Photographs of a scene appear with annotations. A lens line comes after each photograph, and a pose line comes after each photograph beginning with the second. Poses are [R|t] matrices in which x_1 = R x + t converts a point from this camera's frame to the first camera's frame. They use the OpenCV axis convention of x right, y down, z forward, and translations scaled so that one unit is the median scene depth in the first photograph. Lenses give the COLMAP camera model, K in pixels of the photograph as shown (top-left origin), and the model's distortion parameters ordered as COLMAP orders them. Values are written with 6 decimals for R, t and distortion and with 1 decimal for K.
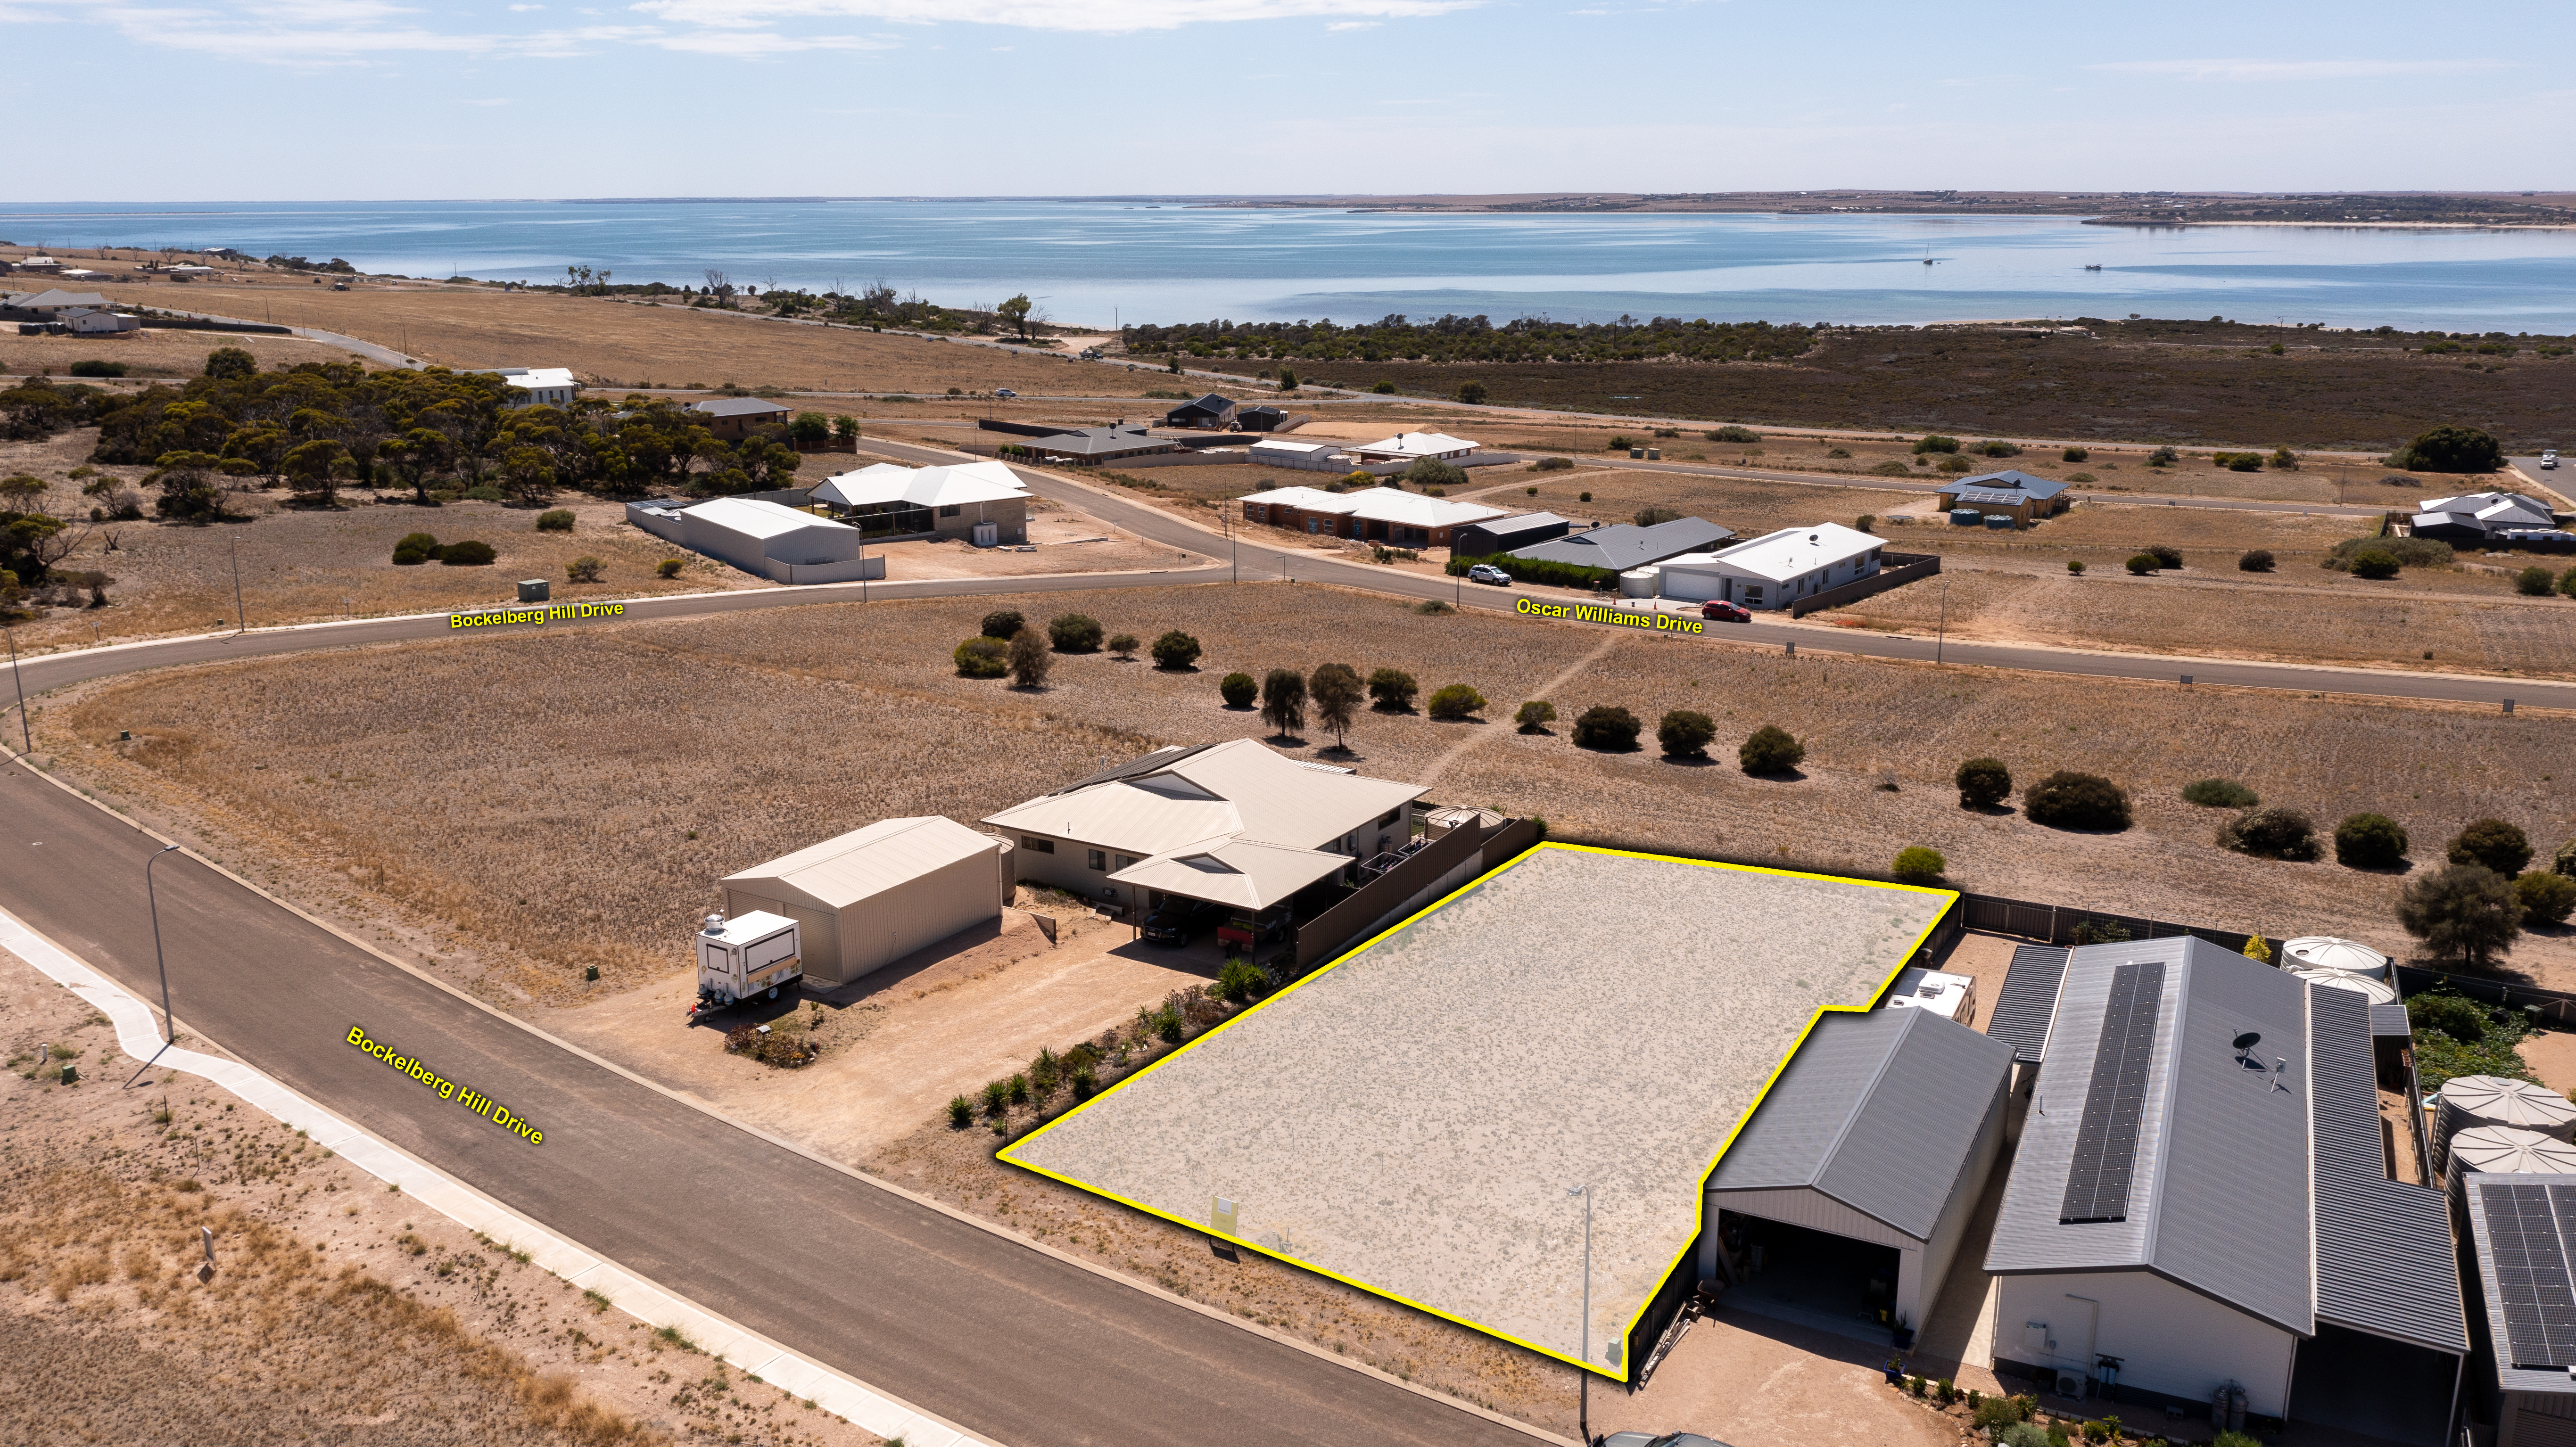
lens RADIAL K [[2033.2, 0, 1288.0], [0, 2033.2, 723.5], [0, 0, 1]] dist [-0.010750, -0.003001]
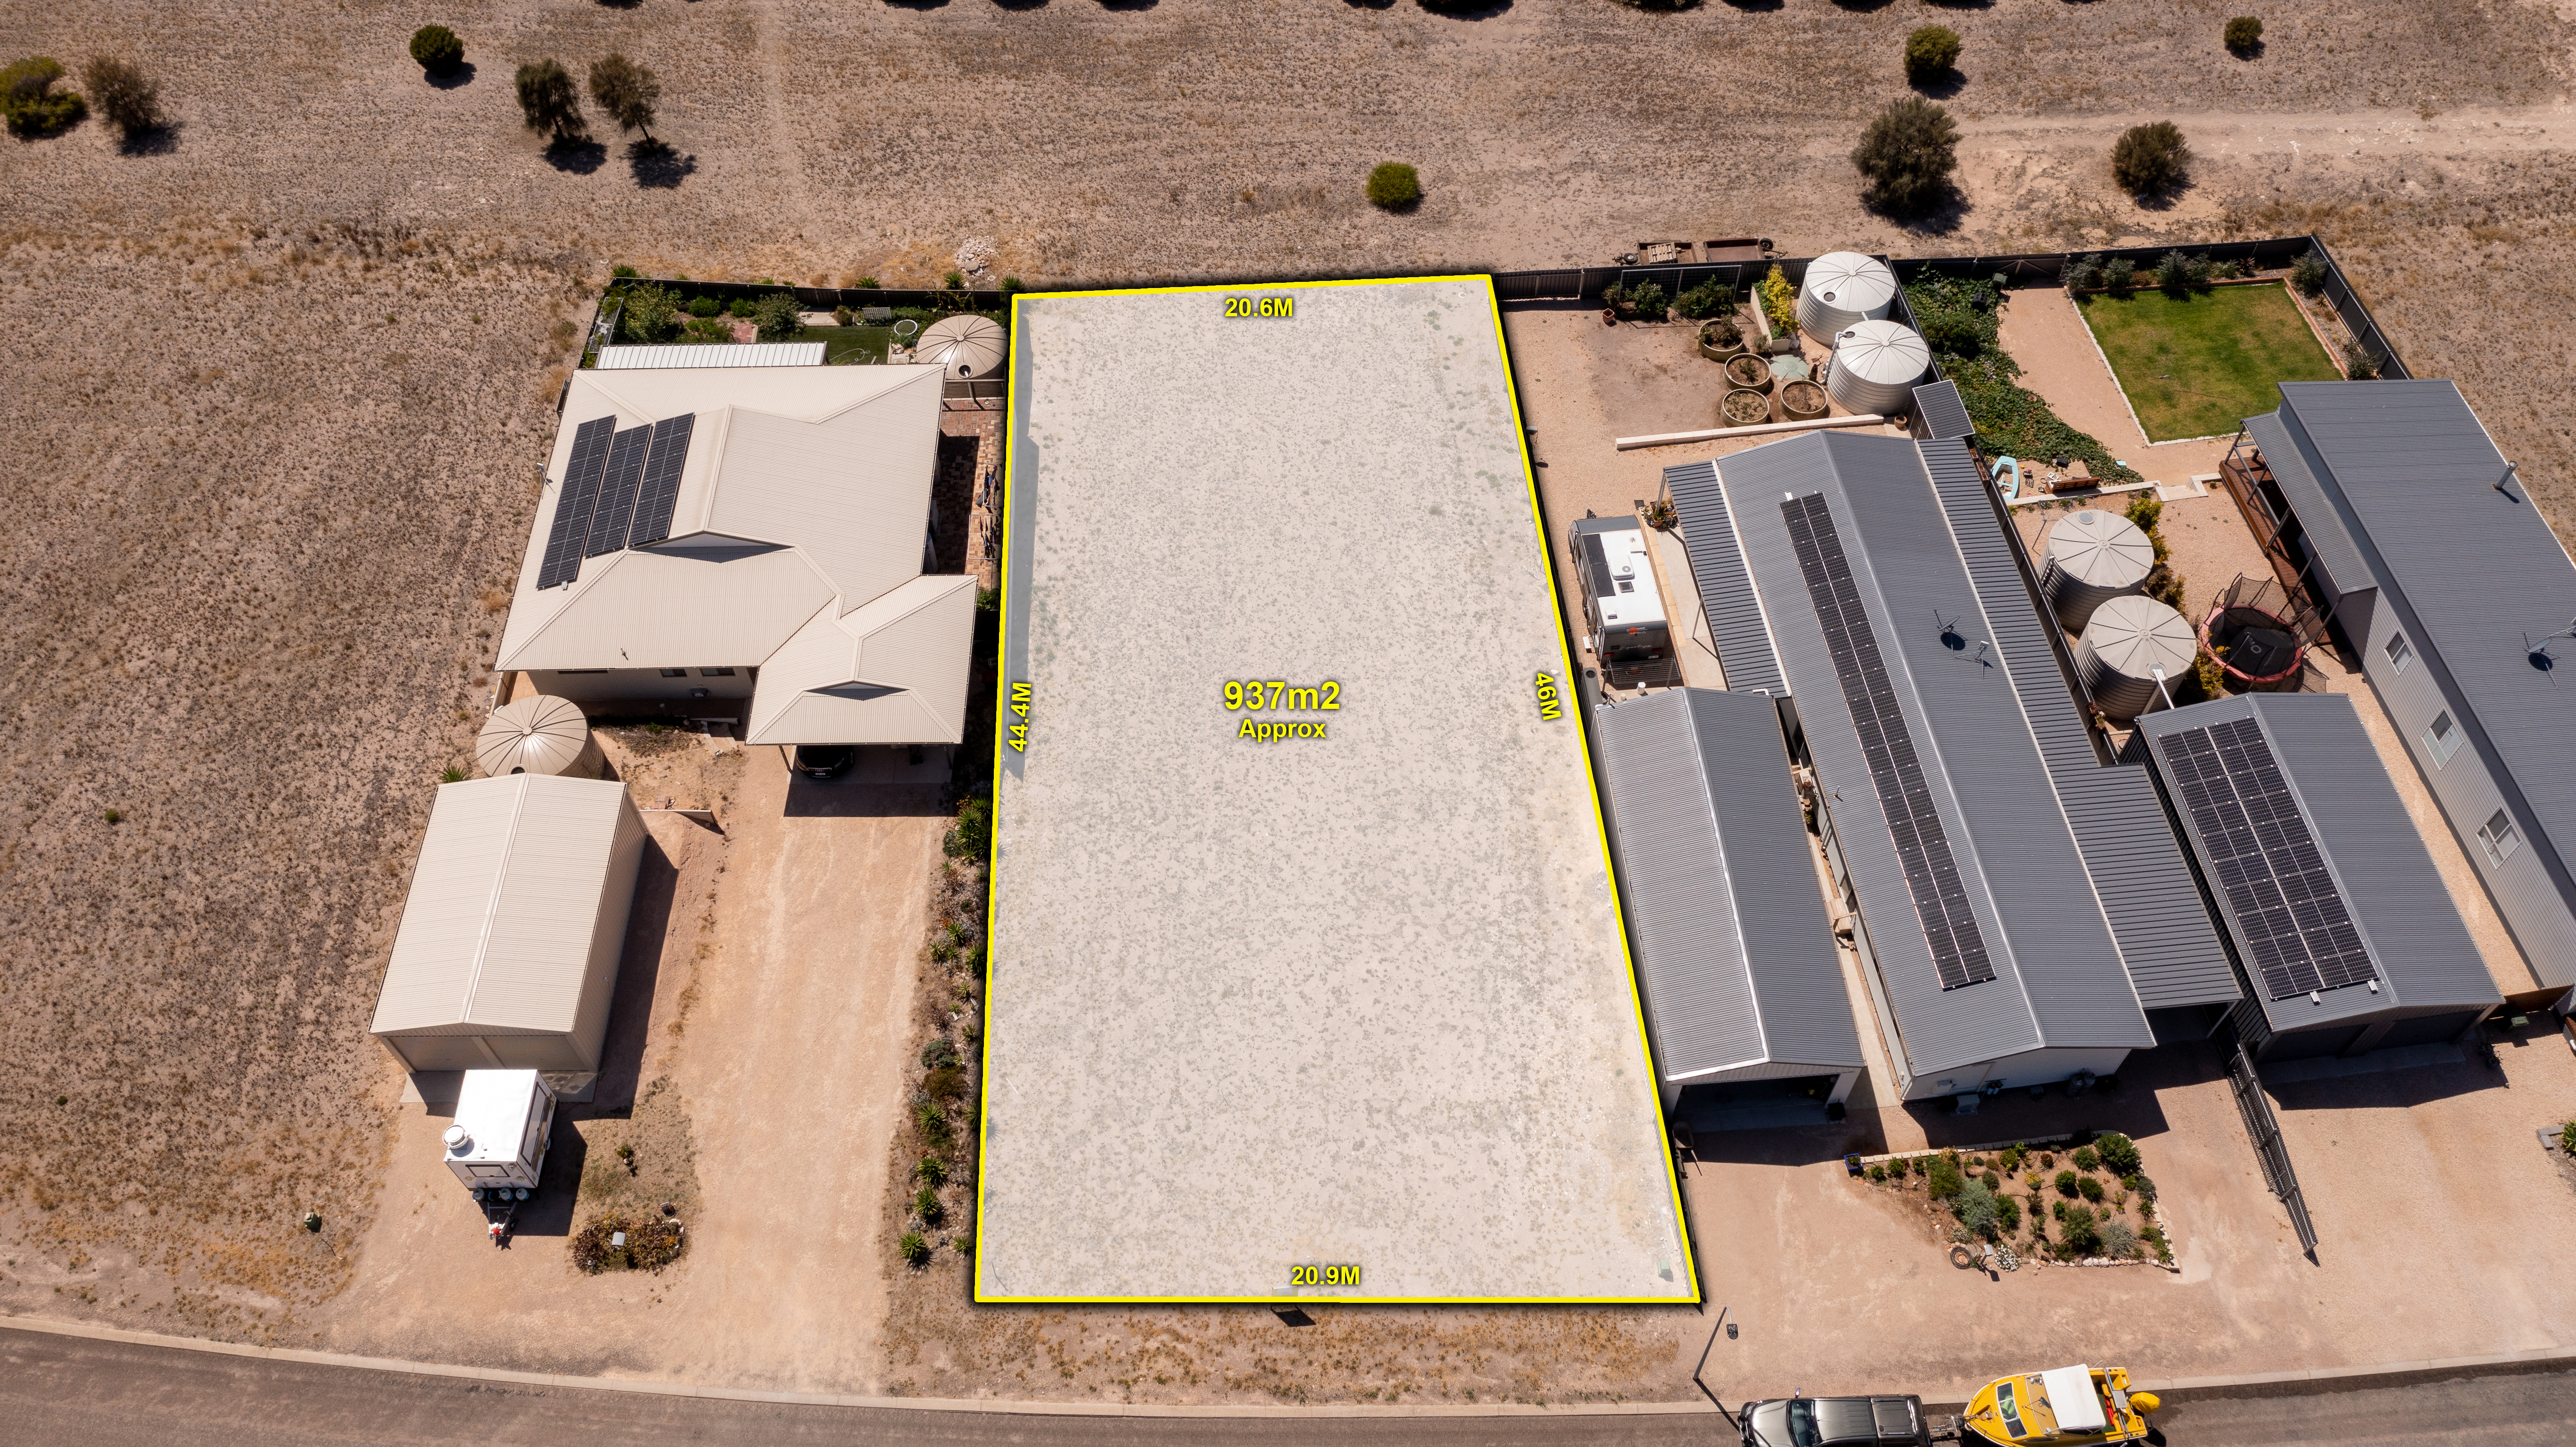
lens RADIAL K [[2033.2, 0, 1288.0], [0, 2033.2, 723.5], [0, 0, 1]] dist [-0.010750, -0.003001]
pose [[0.846434, -0.440308, 0.299464, -0.115886], [0.144756, 0.731465, 0.666336, -0.362264], [-0.512441, -0.520660, 0.682874, 0.239816]]
